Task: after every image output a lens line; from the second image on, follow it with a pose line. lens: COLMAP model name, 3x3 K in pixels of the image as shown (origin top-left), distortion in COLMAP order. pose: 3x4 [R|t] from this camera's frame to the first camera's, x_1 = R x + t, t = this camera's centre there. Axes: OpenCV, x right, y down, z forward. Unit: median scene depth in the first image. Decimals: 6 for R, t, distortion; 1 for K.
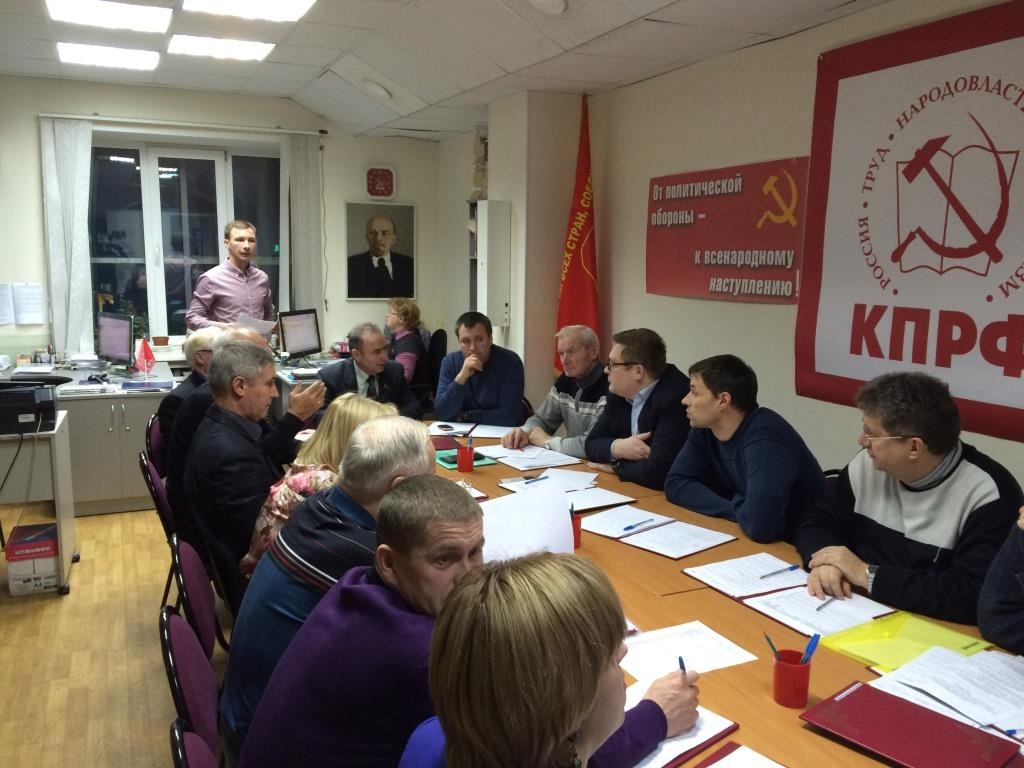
lens RADIAL K [[878.9, 0, 500.9], [0, 878.9, 382.4], [0, 0, 1]] dist [0.110365, -0.146712]
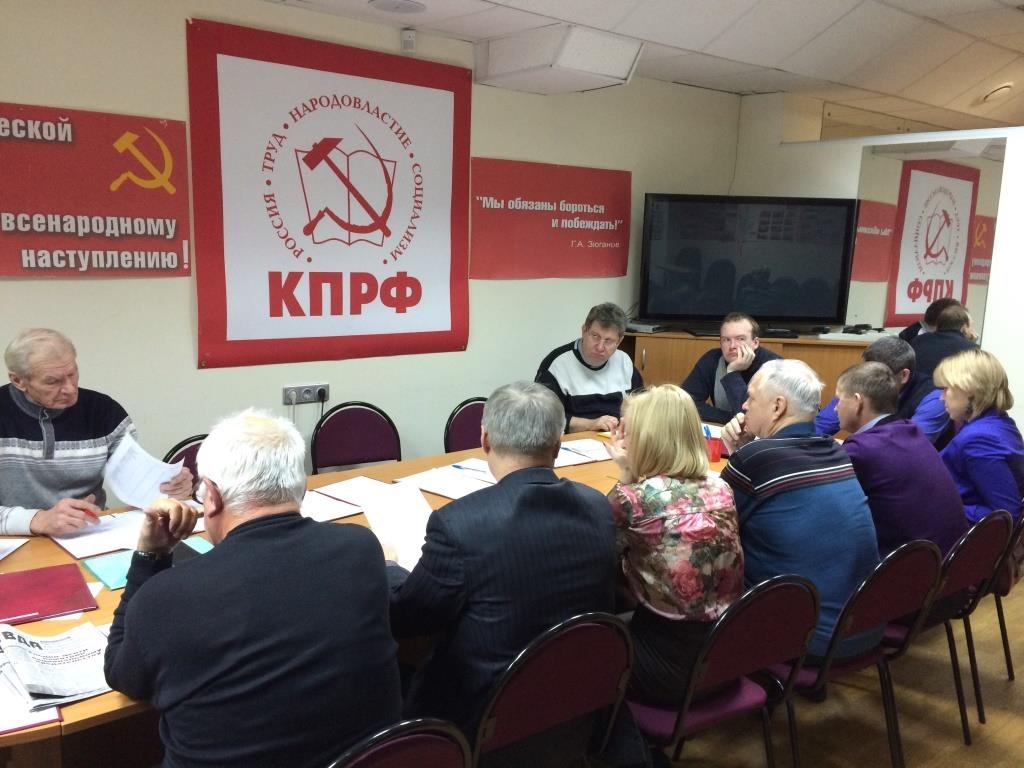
lens RADIAL K [[878.9, 0, 500.9], [0, 878.9, 382.4], [0, 0, 1]] dist [0.110365, -0.146712]
pose [[-0.263961, -0.169617, 0.949502, -0.656129], [0.111536, 0.972445, 0.204722, -0.129097], [-0.958063, 0.159943, -0.237769, 0.878150]]
